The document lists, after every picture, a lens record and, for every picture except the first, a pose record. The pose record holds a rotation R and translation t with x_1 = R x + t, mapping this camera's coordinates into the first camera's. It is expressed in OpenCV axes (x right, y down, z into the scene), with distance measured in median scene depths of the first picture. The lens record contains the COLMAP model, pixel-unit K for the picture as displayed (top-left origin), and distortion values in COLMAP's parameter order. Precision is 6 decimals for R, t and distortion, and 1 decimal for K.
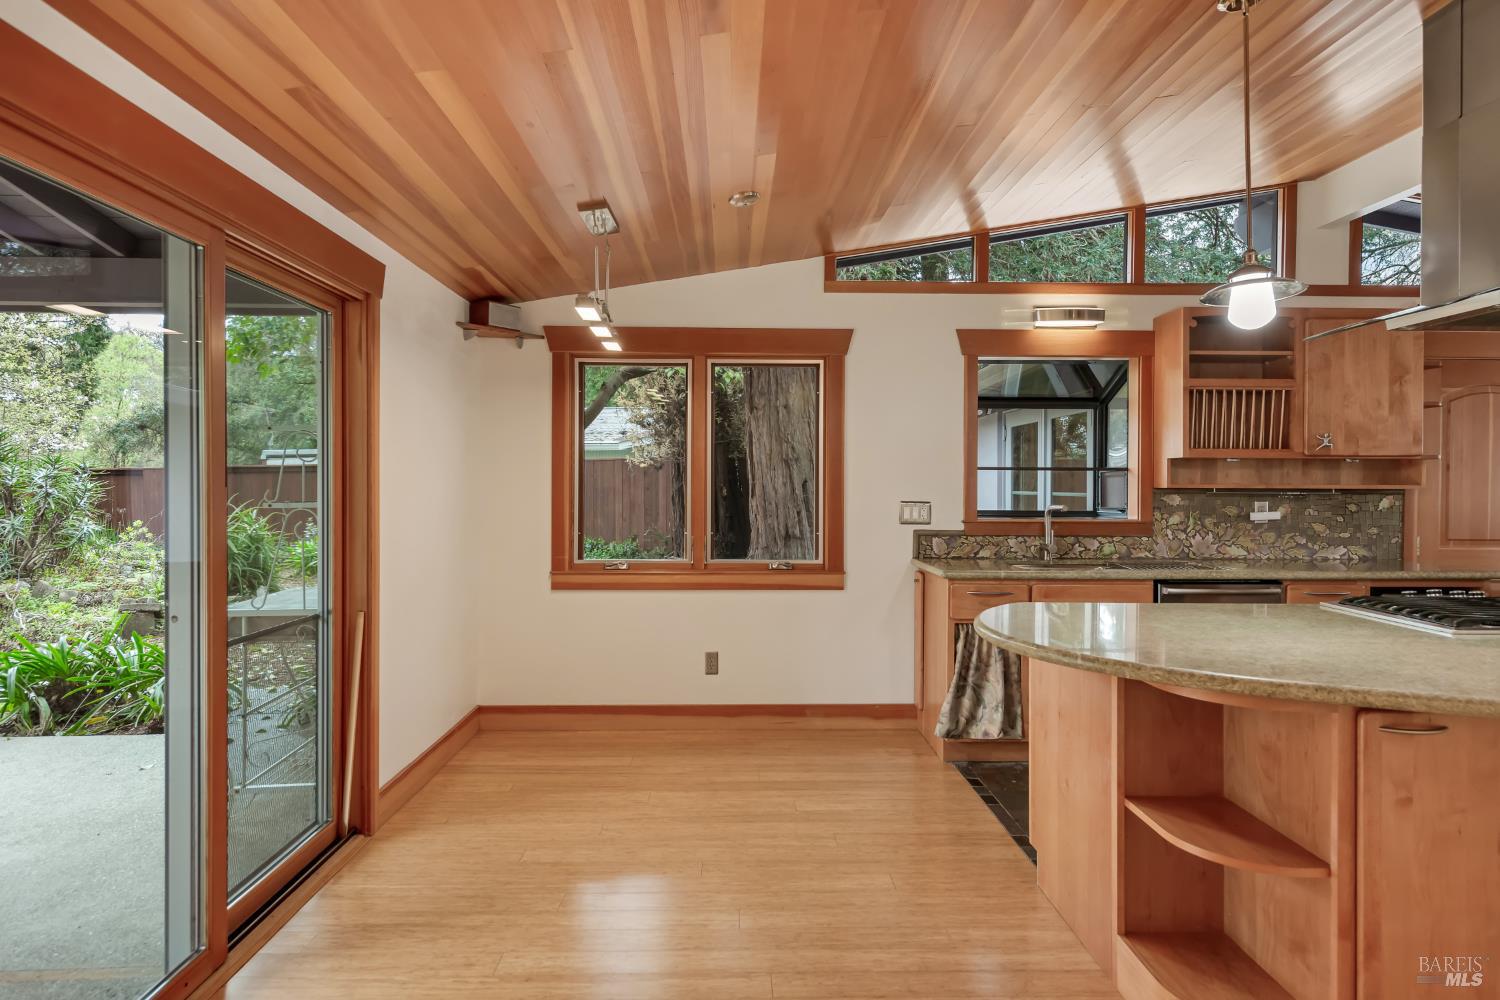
lens RADIAL K [[819.1, 0, 747.3], [0, 819.1, 489.9], [0, 0, 1]] dist [0.003370, -0.000036]
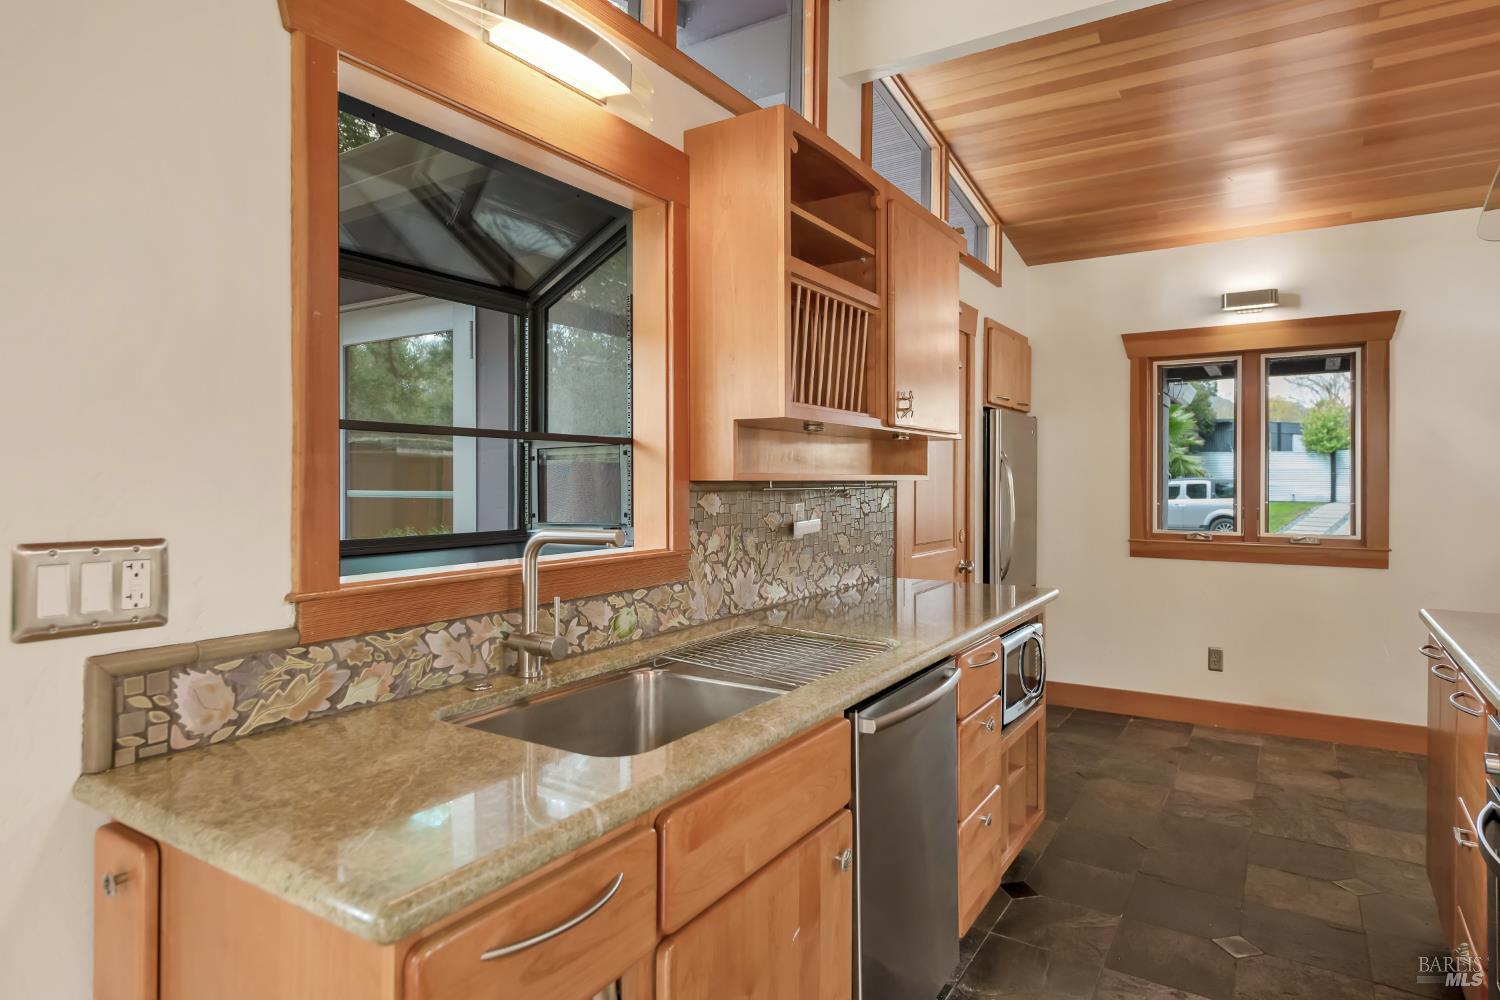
lens RADIAL K [[846.9, 0, 758.6], [0, 846.9, 475.5], [0, 0, 1]] dist [0.011651, -0.000277]
pose [[0.547345, 0.000153, 0.836907, 0.099943], [0.006222, 0.999972, -0.004252, -0.003021], [-0.836884, 0.007535, 0.547328, 0.691547]]
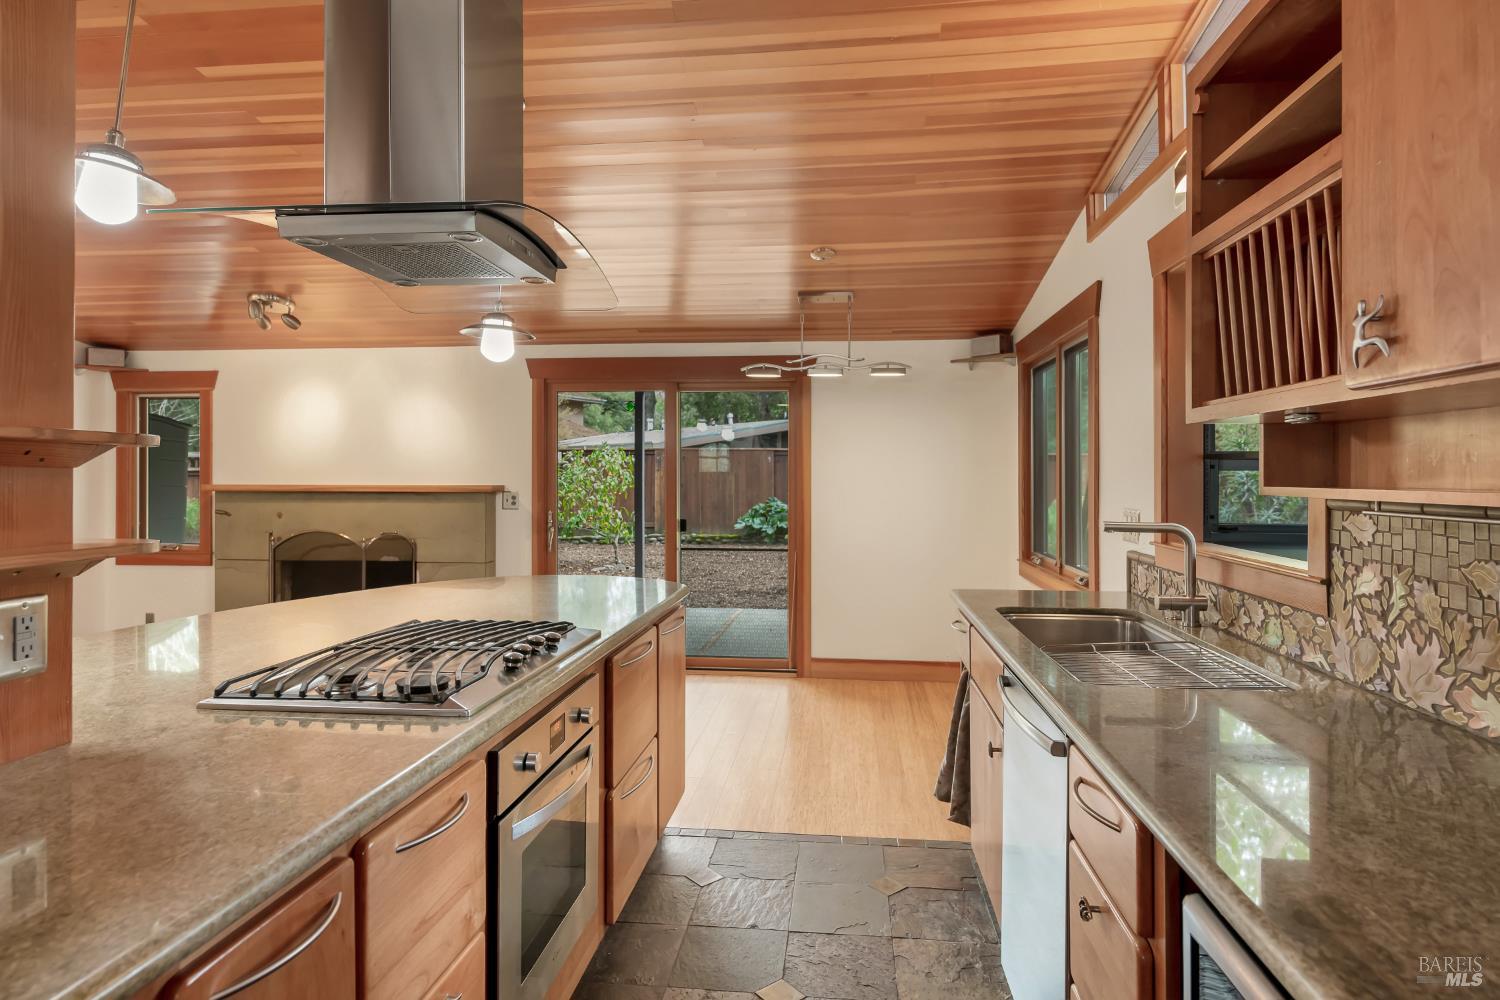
lens RADIAL K [[835.3, 0, 754.0], [0, 835.3, 475.5], [0, 0, 1]] dist [0.003473, -0.000618]
pose [[-0.134635, -0.005113, -0.990882, 0.929813], [-0.009286, 0.999949, -0.003898, -0.007935], [0.990852, 0.008676, -0.134675, 0.778623]]
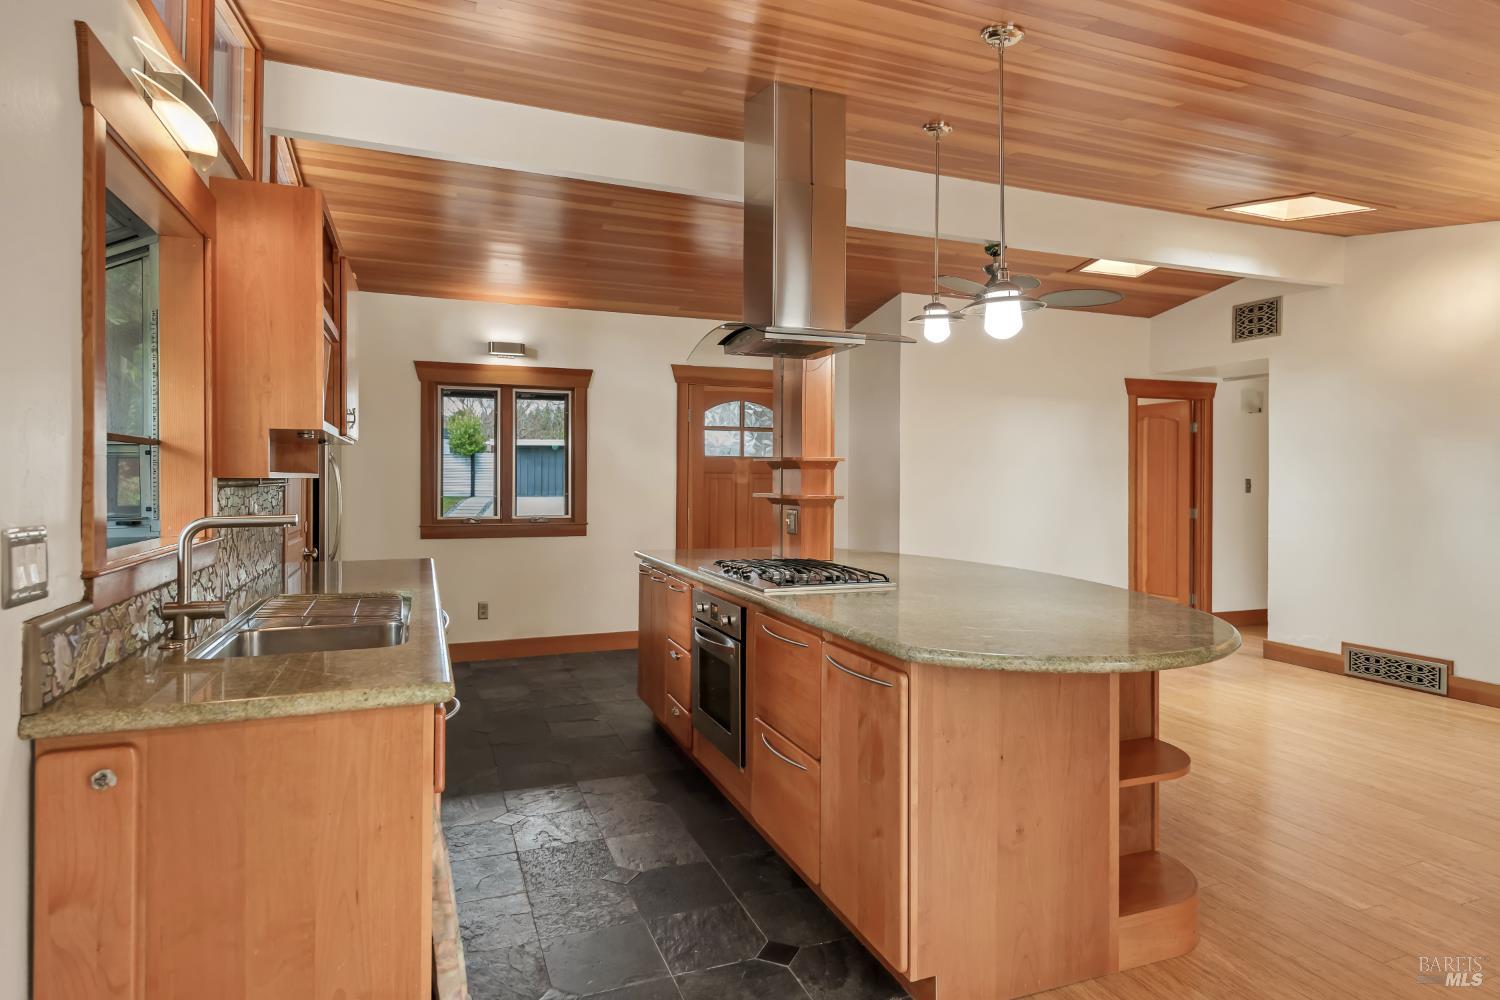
lens RADIAL K [[846.9, 0, 758.6], [0, 846.9, 475.5], [0, 0, 1]] dist [0.011651, -0.000277]
pose [[-0.353694, -0.001384, 0.935360, -0.180792], [0.000372, 0.999999, 0.001620, -0.004938], [-0.935361, 0.000921, -0.353693, 0.854901]]
